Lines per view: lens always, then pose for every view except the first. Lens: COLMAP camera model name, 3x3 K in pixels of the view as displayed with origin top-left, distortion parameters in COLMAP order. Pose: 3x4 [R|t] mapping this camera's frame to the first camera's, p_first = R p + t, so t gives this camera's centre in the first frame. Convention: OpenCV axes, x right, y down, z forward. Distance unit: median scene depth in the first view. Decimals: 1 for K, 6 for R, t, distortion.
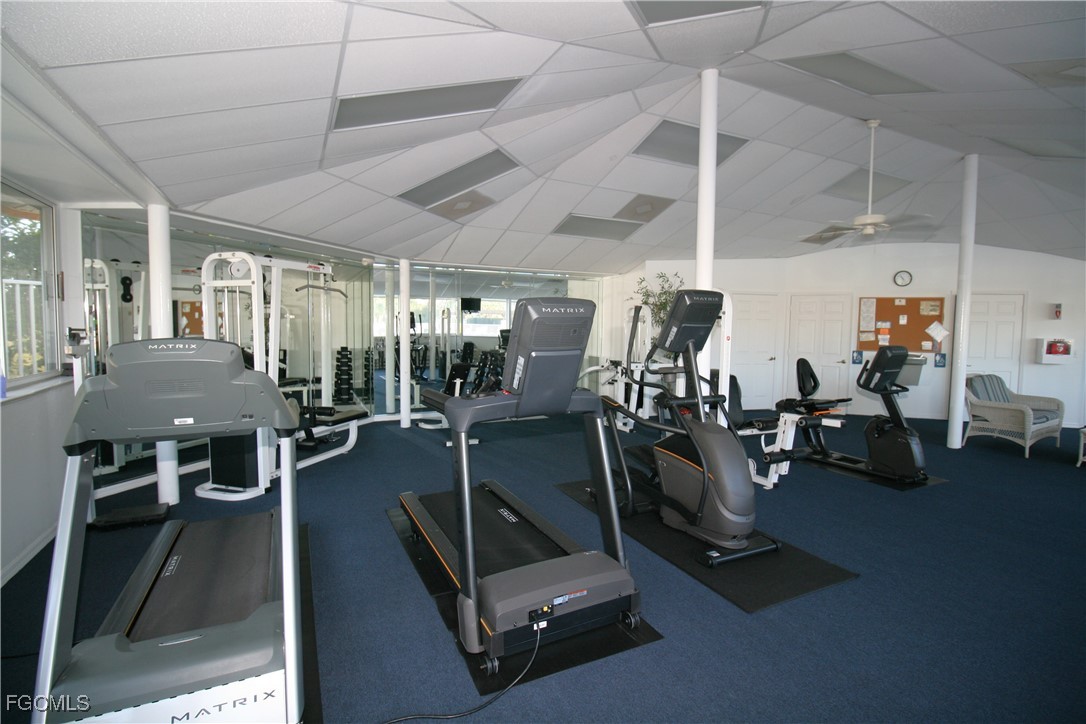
lens RADIAL K [[510.4, 0, 542.3], [0, 510.4, 356.6], [0, 0, 1]] dist [0.001931, -0.013412]
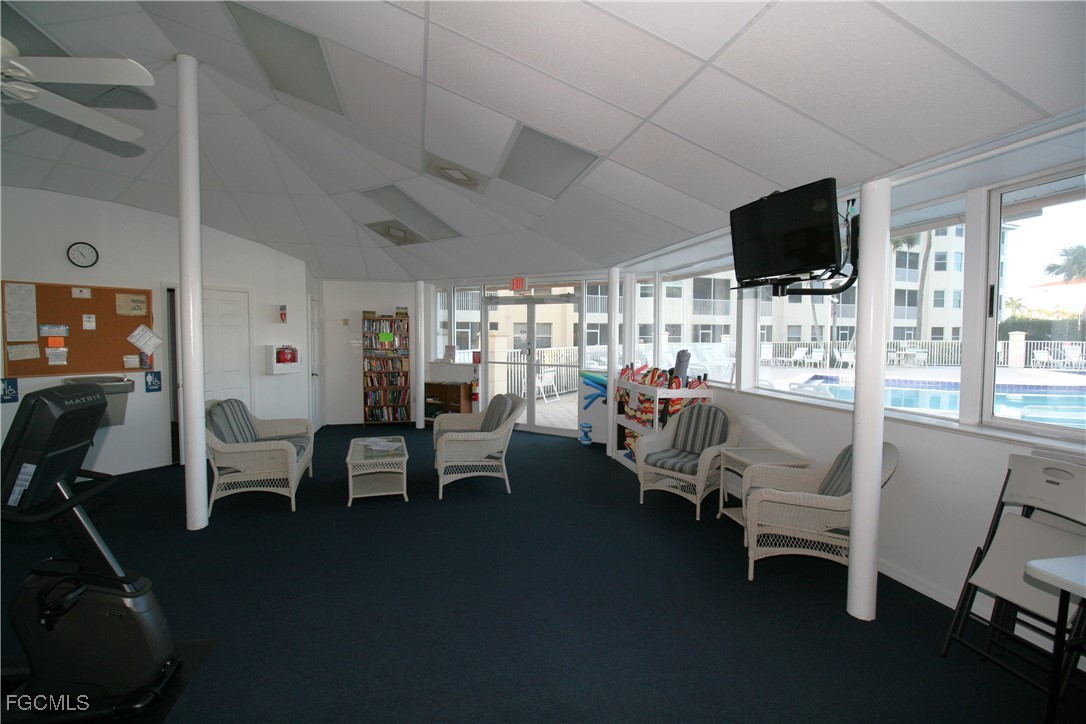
lens RADIAL K [[510.4, 0, 542.3], [0, 510.4, 356.6], [0, 0, 1]] dist [0.001931, -0.013412]
pose [[0.226673, -0.053871, 0.972480, 0.237489], [0.062716, 0.997204, 0.040622, -0.021494], [-0.971950, 0.051782, 0.229418, 0.332688]]
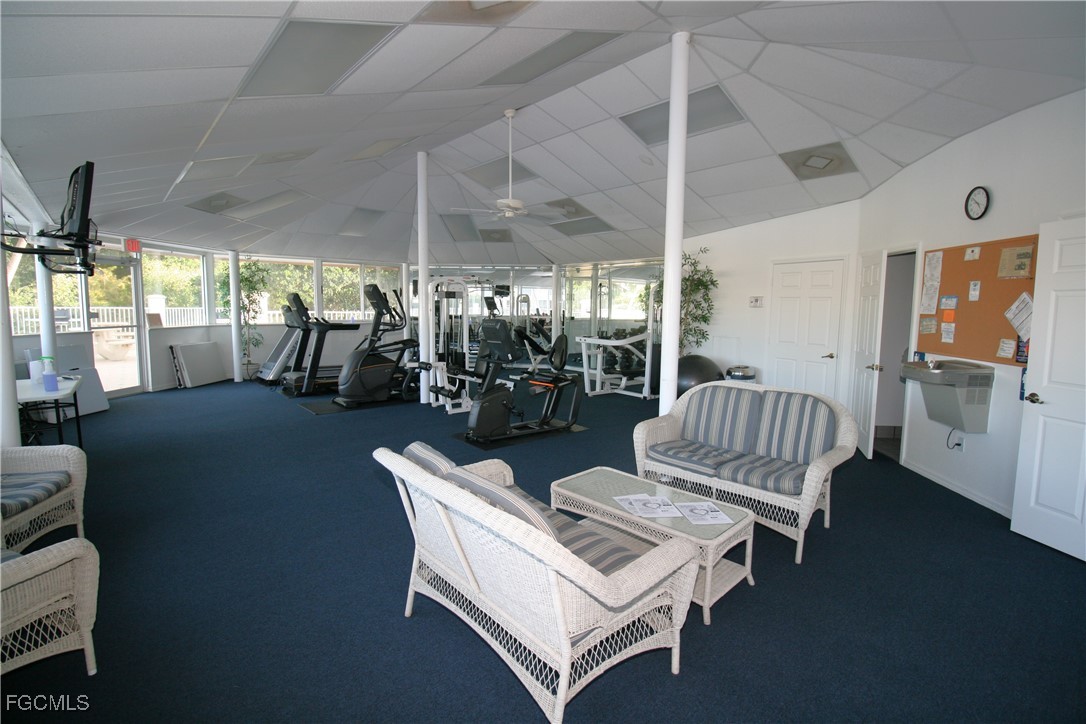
lens RADIAL K [[510.4, 0, 542.3], [0, 510.4, 356.6], [0, 0, 1]] dist [0.001931, -0.013412]
pose [[0.205870, 0.091237, -0.974317, 1.107518], [-0.085288, 0.993528, 0.075015, -0.013294], [0.974856, 0.067654, 0.212319, 0.523341]]
